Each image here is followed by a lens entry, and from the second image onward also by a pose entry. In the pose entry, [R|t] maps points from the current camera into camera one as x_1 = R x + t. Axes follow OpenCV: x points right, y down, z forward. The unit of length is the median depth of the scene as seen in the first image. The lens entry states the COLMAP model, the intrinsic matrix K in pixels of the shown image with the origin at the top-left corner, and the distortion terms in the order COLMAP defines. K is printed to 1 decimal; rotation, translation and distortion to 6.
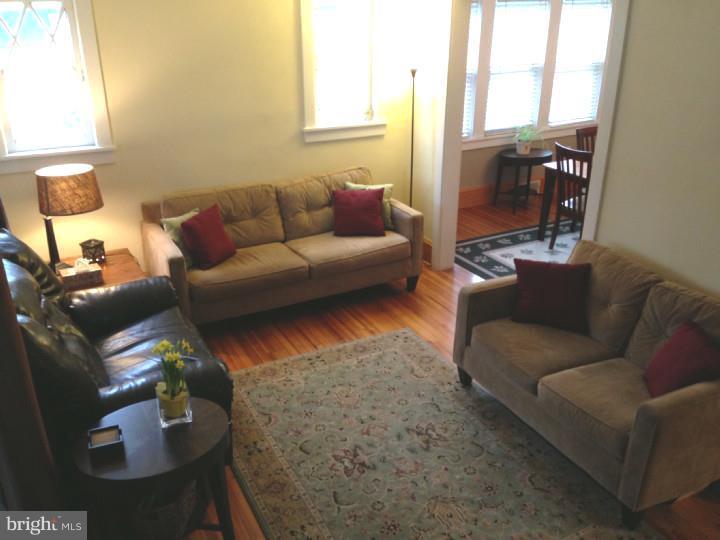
lens RADIAL K [[656.1, 0, 360.0], [0, 656.1, 270.0], [0, 0, 1]] dist [0.136854, -0.241179]
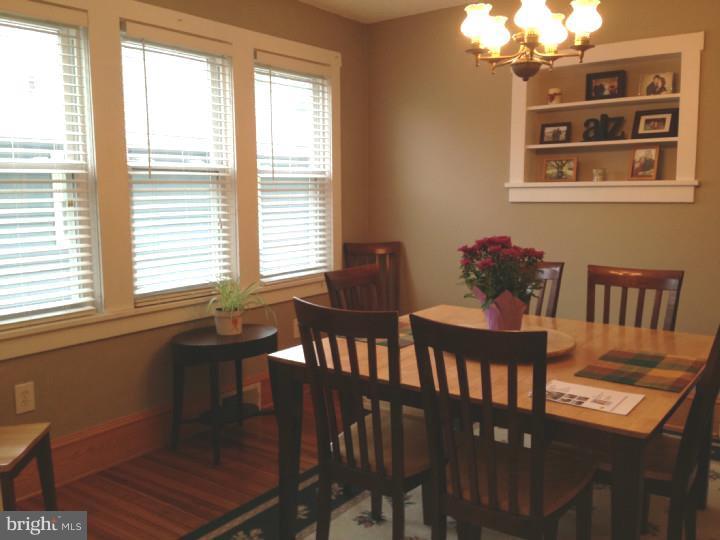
lens RADIAL K [[674.1, 0, 360.0], [0, 674.1, 270.0], [0, 0, 1]] dist [0.142080, -0.263614]
pose [[0.904319, -0.061527, 0.422399, 0.134380], [0.174924, 0.956068, -0.235237, -0.088408], [-0.389369, 0.286617, 0.875353, 0.523409]]
